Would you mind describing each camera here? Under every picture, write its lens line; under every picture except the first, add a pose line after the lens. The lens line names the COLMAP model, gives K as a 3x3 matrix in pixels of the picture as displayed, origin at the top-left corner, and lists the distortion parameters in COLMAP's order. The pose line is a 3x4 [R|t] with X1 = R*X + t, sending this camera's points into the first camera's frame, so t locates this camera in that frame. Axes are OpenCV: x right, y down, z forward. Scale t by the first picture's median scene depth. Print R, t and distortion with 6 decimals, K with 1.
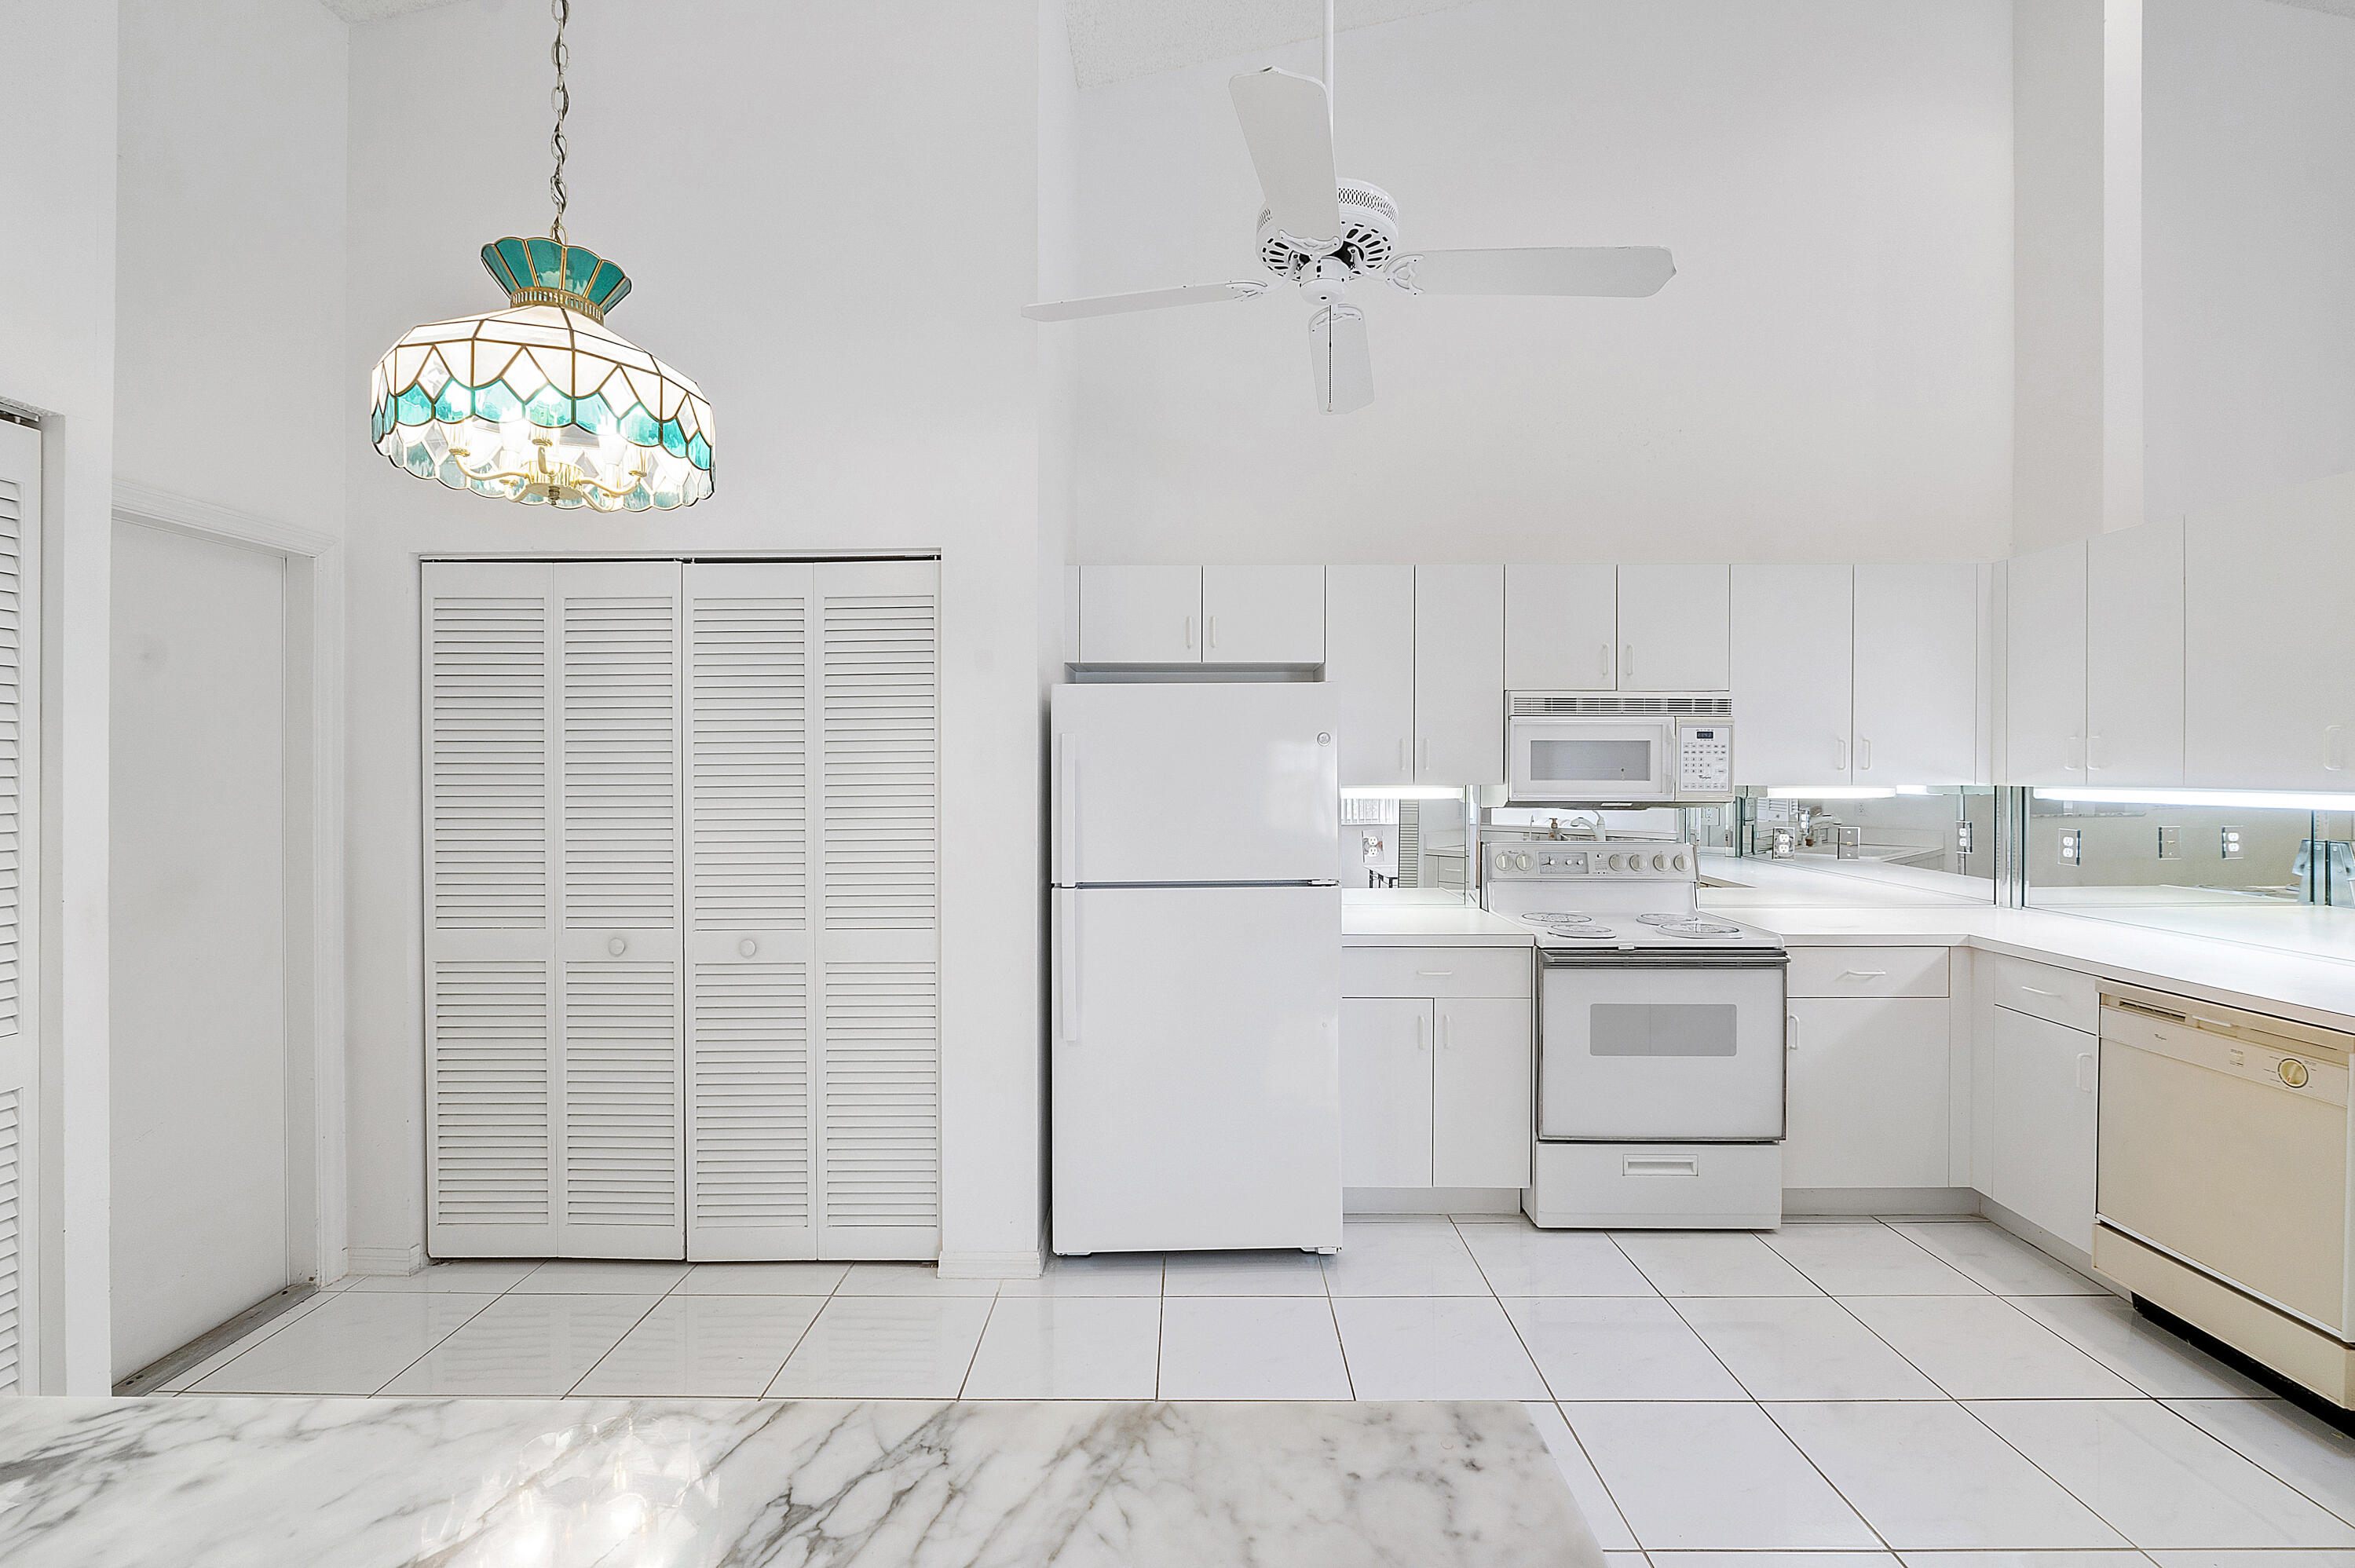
lens RADIAL K [[1021.2, 0, 1196.7], [0, 1021.2, 777.7], [0, 0, 1]] dist [-0.011061, 0.000148]
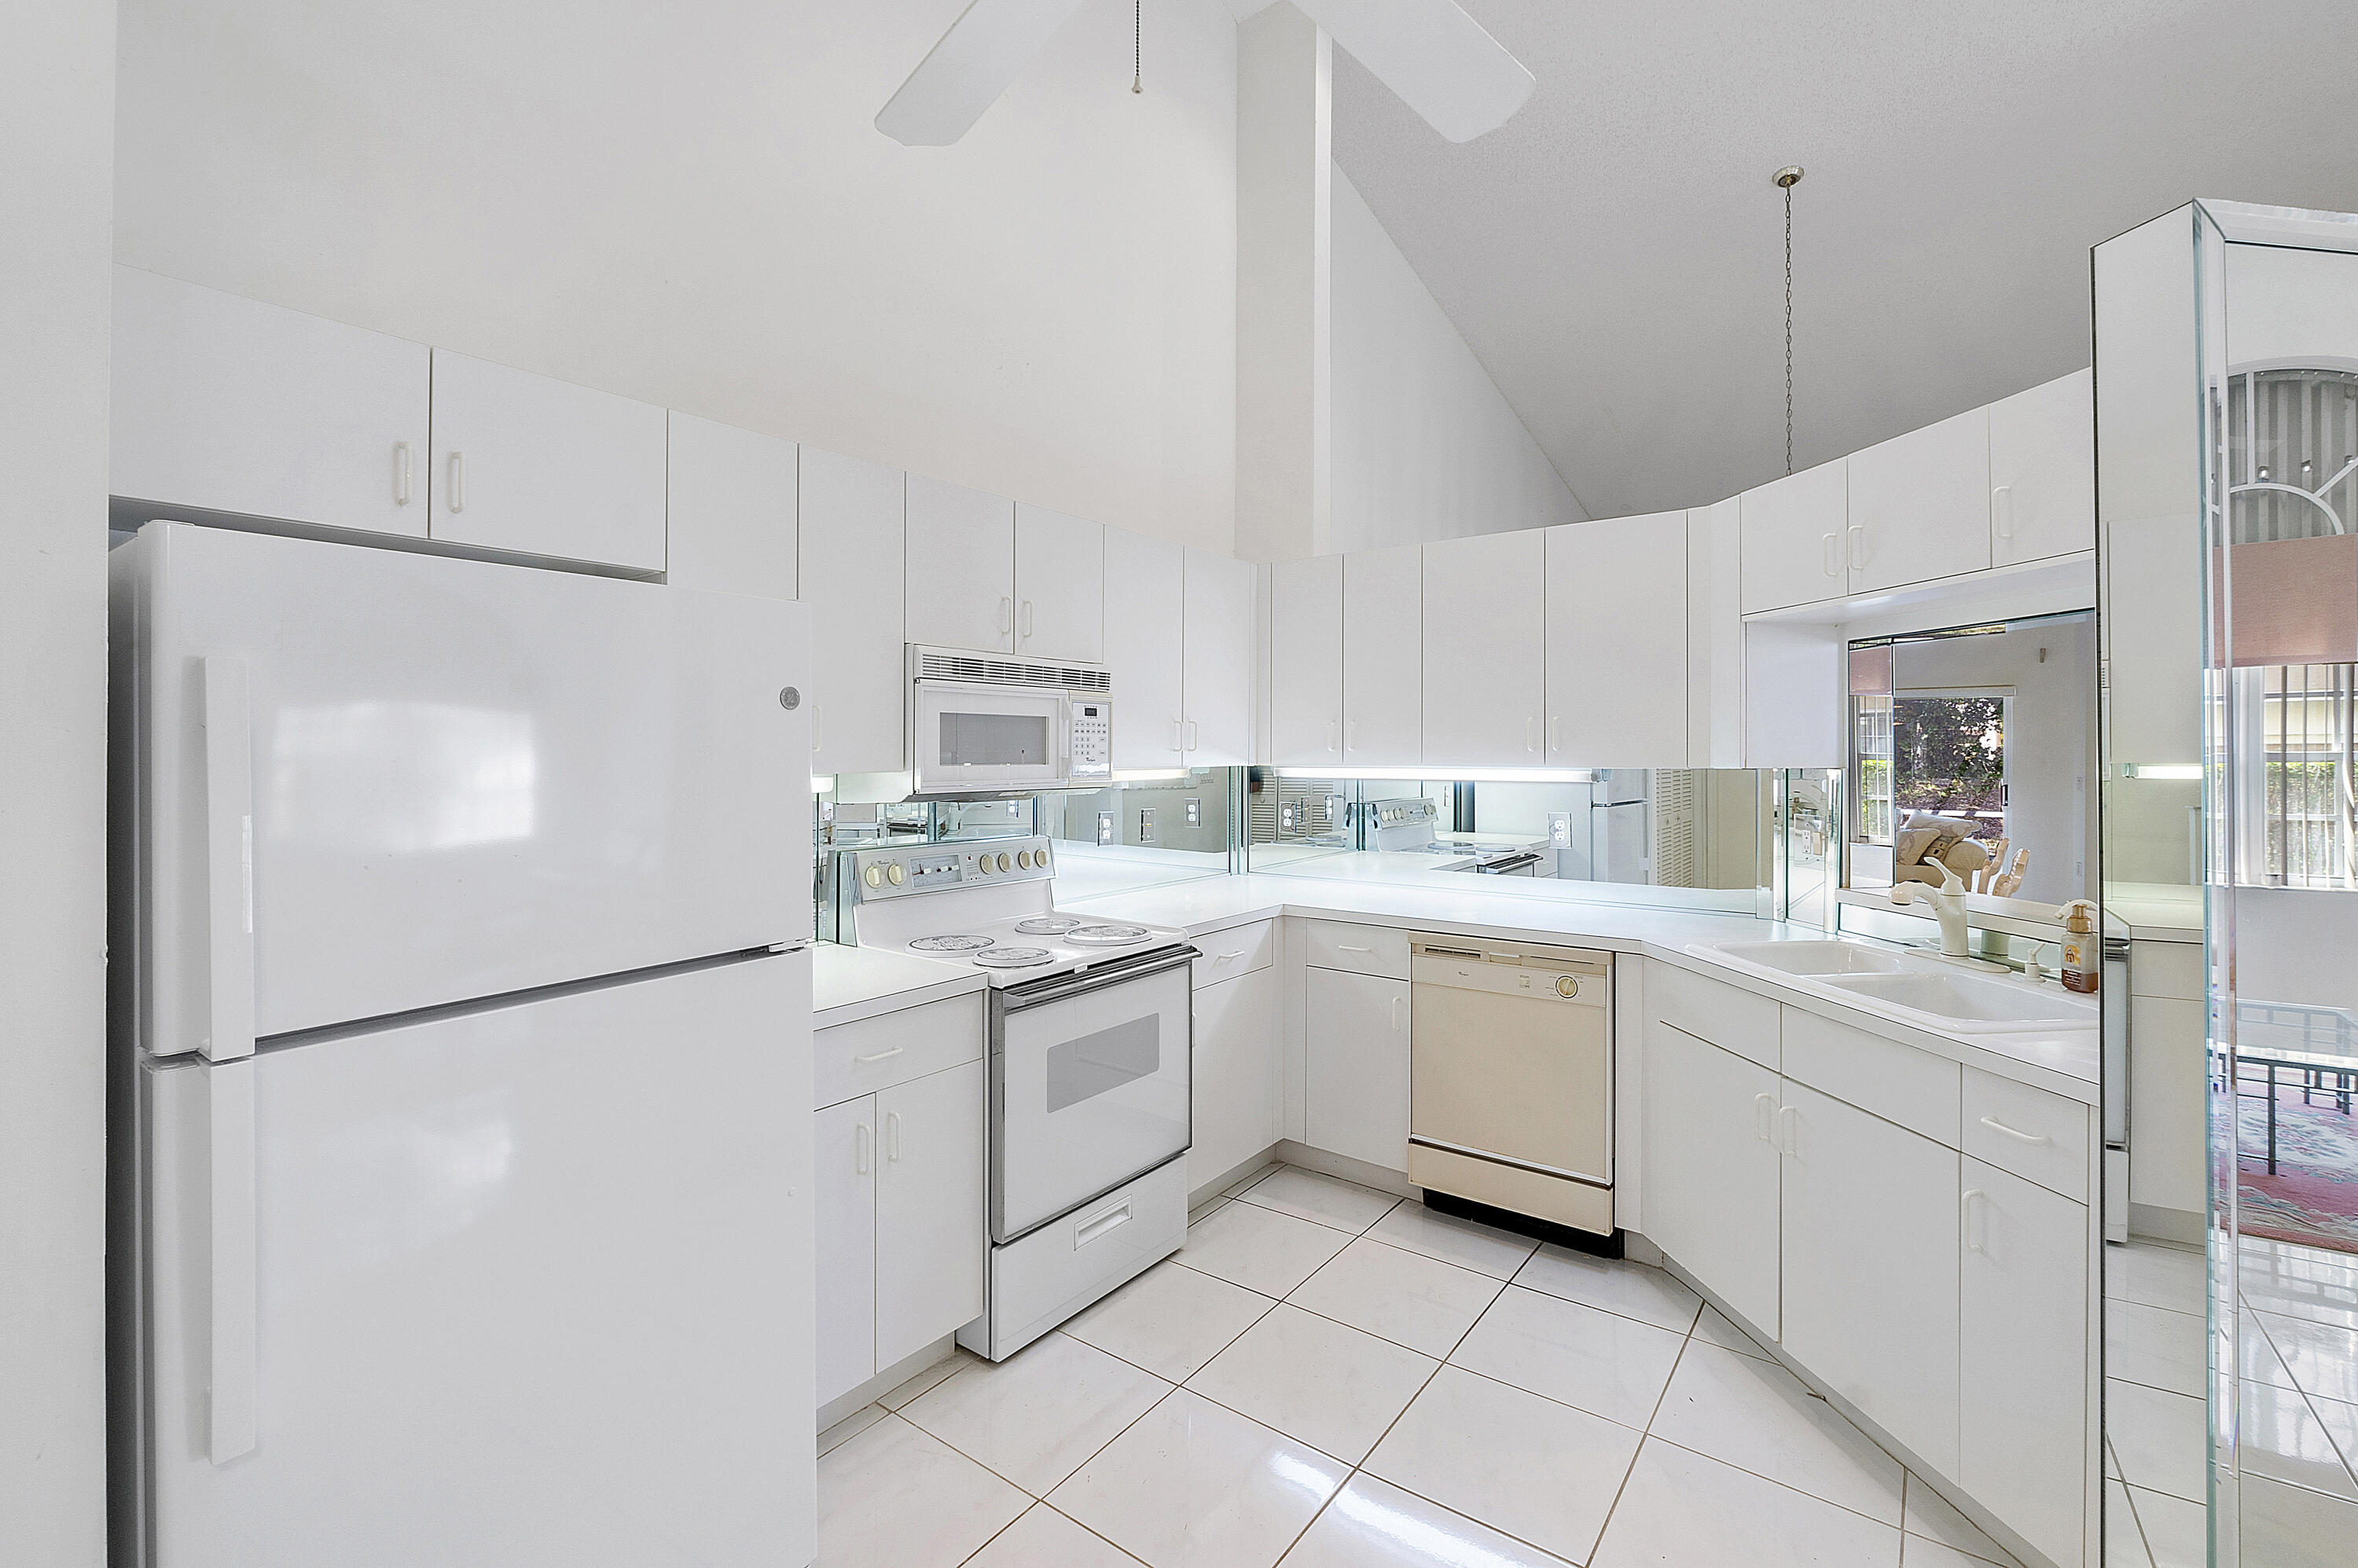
lens RADIAL K [[1022.6, 0, 1120.0], [0, 1022.6, 752.9], [0, 0, 1]] dist [-0.011061, 0.000148]
pose [[0.609014, -0.000614, 0.793159, -0.199126], [0.008838, 0.999943, -0.006012, -0.000896], [-0.793110, 0.010671, 0.608985, 0.461247]]
